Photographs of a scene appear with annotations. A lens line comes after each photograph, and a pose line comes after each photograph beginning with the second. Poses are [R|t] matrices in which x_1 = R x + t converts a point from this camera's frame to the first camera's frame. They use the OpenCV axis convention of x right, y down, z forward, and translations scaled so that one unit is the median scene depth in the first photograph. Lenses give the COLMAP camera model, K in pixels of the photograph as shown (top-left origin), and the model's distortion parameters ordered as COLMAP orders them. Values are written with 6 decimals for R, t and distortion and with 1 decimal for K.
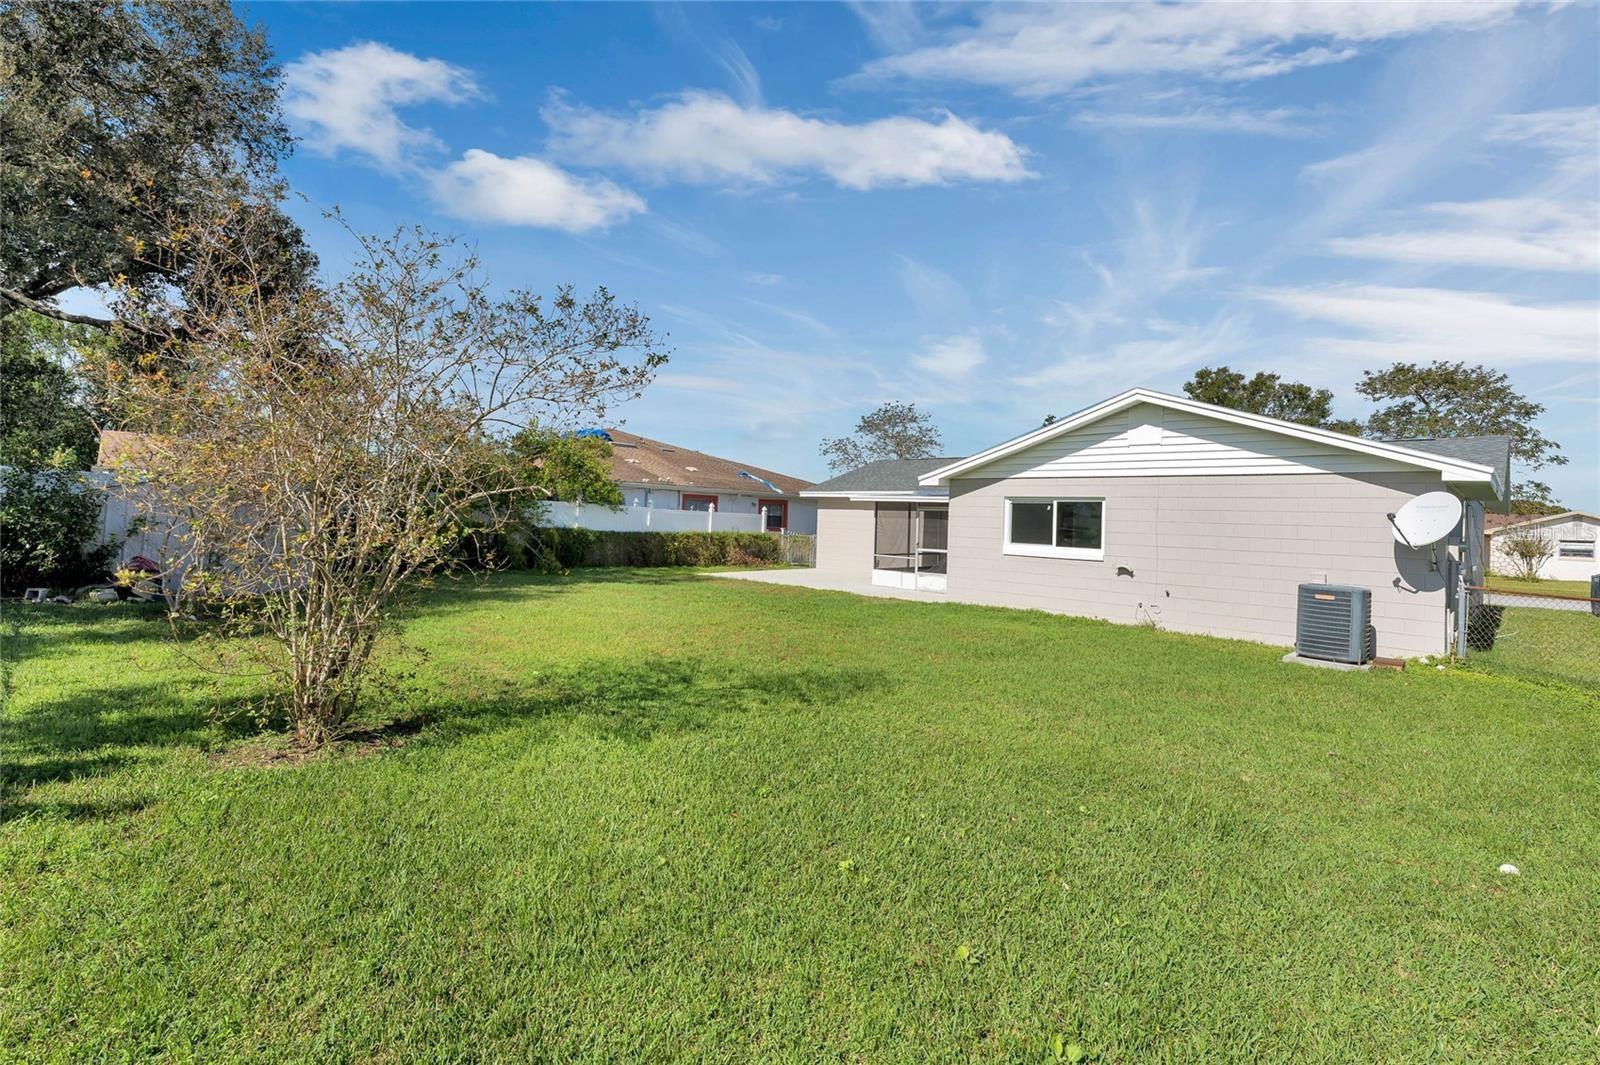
lens RADIAL K [[659.7, 0, 814.1], [0, 659.7, 516.1], [0, 0, 1]] dist [0.000294, -0.000164]
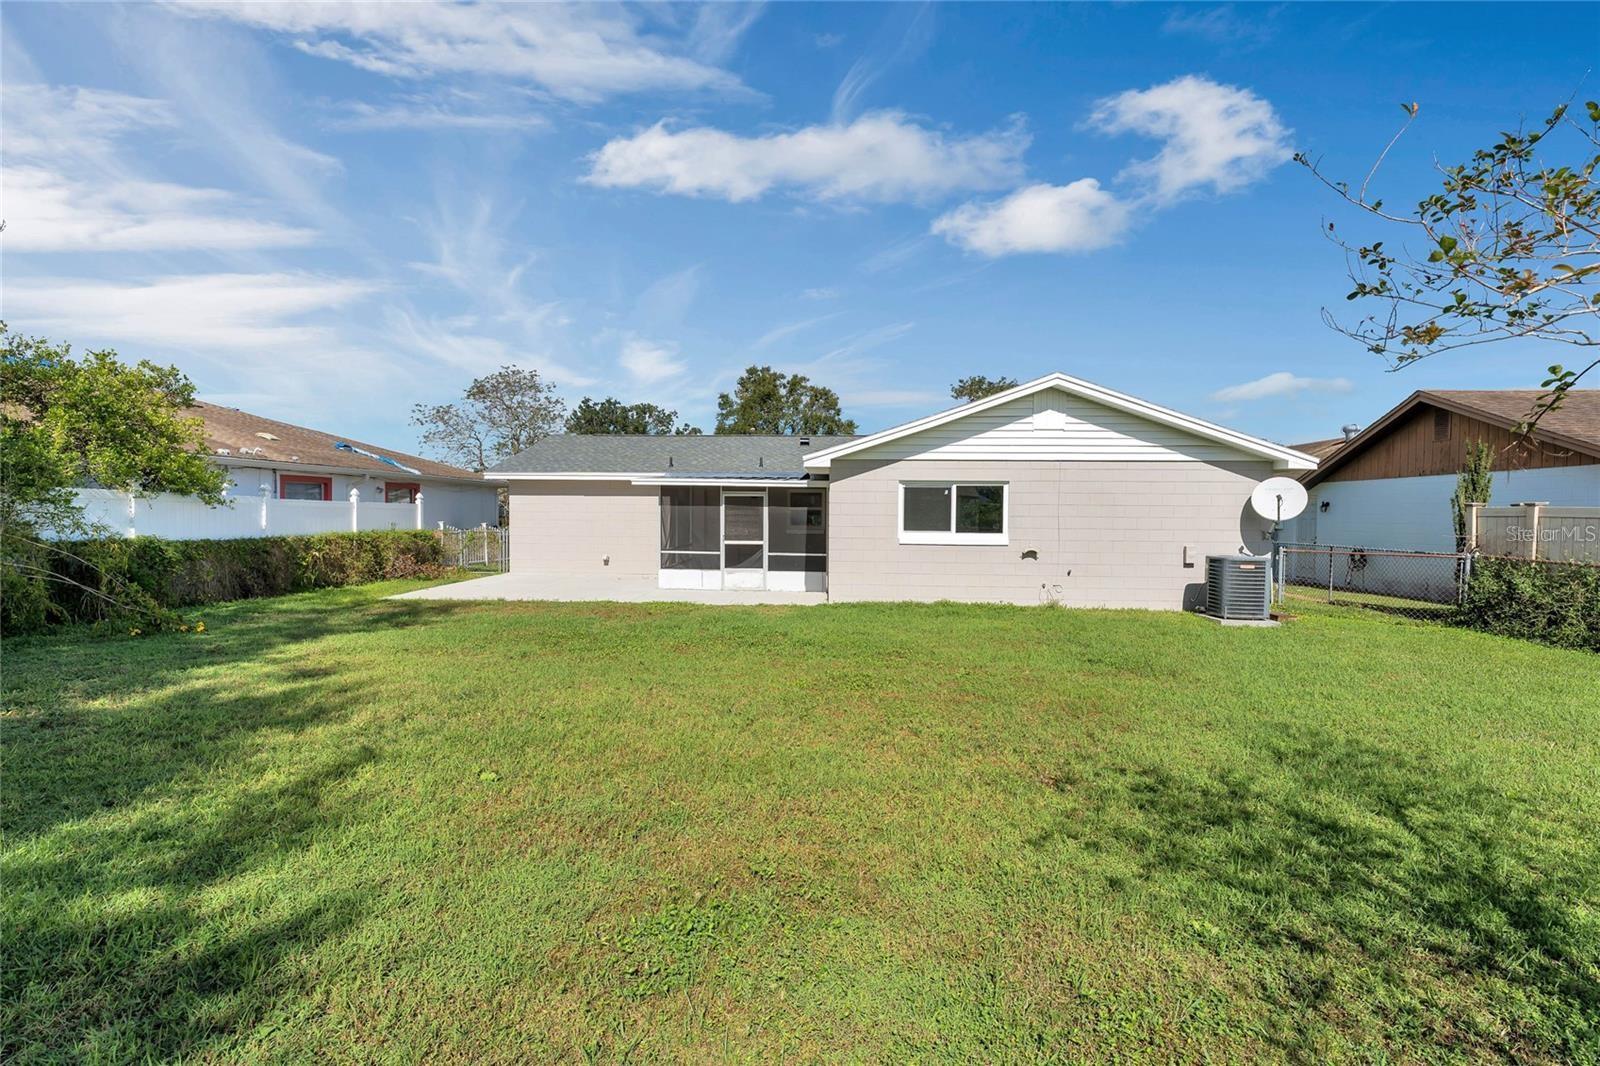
lens RADIAL K [[659.7, 0, 814.1], [0, 659.7, 516.6], [0, 0, 1]] dist [0.000294, -0.000164]
pose [[0.794250, -0.033729, 0.606655, -0.345498], [0.016161, 0.999277, 0.034400, -0.012297], [-0.607377, -0.017518, 0.794221, 0.338036]]
